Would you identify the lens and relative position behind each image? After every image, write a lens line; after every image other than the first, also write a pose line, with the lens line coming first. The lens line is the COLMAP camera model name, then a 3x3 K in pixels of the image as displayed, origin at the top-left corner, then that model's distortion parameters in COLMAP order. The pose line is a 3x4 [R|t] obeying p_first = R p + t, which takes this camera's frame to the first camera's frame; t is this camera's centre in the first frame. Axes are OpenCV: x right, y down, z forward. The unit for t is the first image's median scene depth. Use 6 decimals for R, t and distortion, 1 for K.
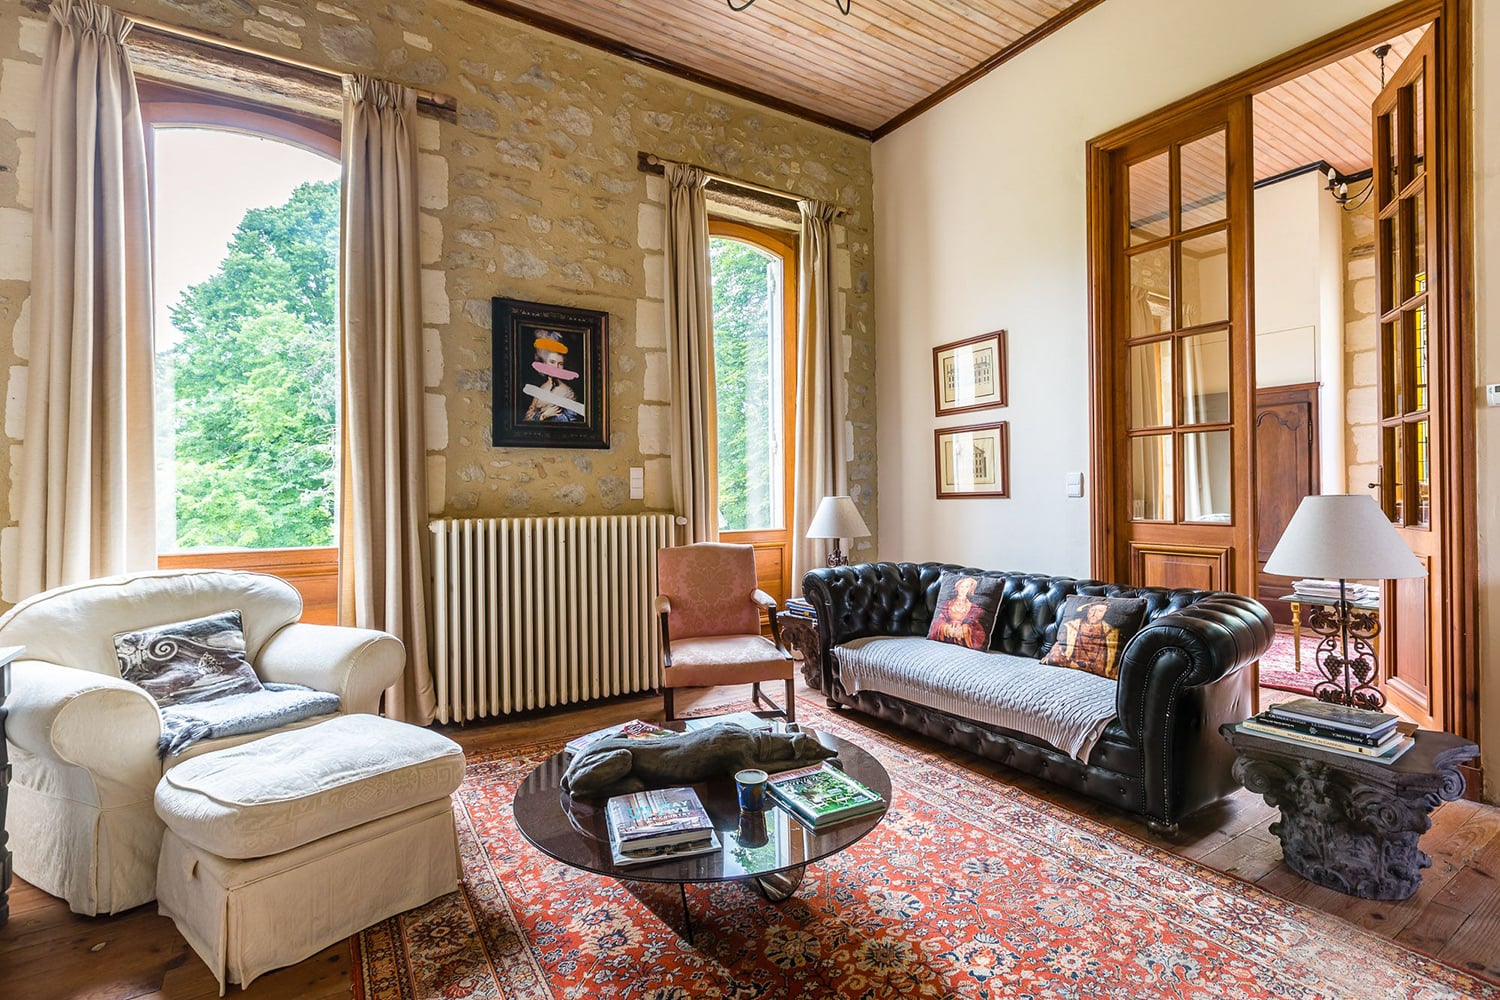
lens RADIAL K [[680.1, 0, 752.5], [0, 680.1, 493.0], [0, 0, 1]] dist [0.000589, -0.000192]
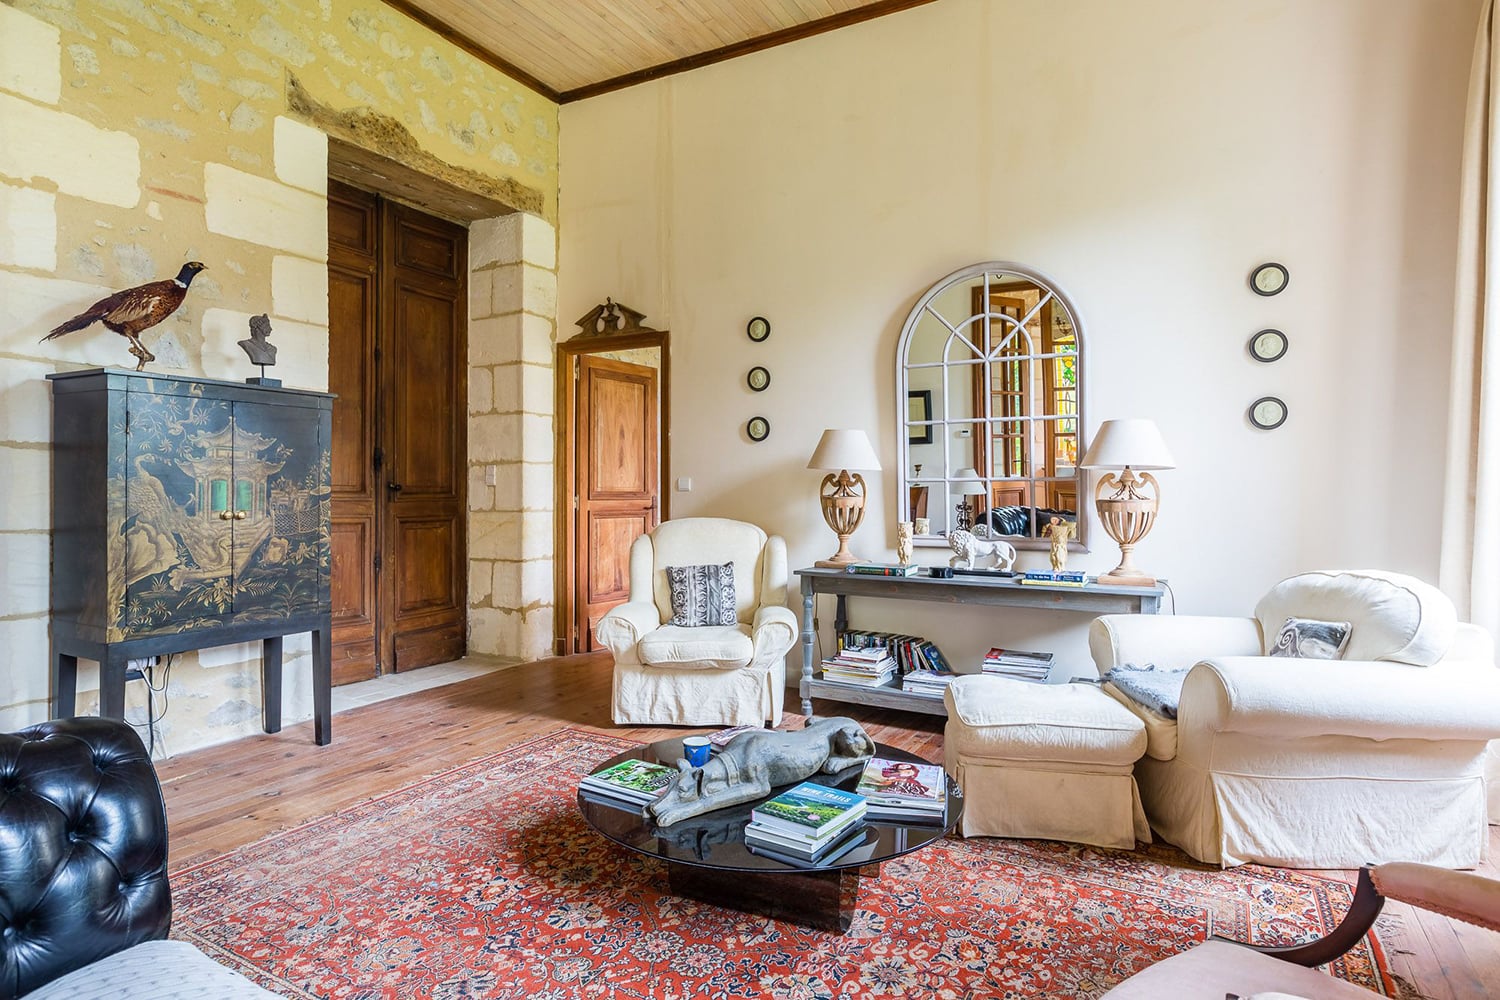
lens RADIAL K [[839.3, 0, 750.7], [0, 839.3, 497.9], [0, 0, 1]] dist [0.003859, 0.000704]
pose [[-0.880345, 0.011520, -0.474194, 0.573997], [0.004496, 0.999863, 0.015944, -0.004217], [0.474312, 0.011904, -0.880276, 2.262176]]
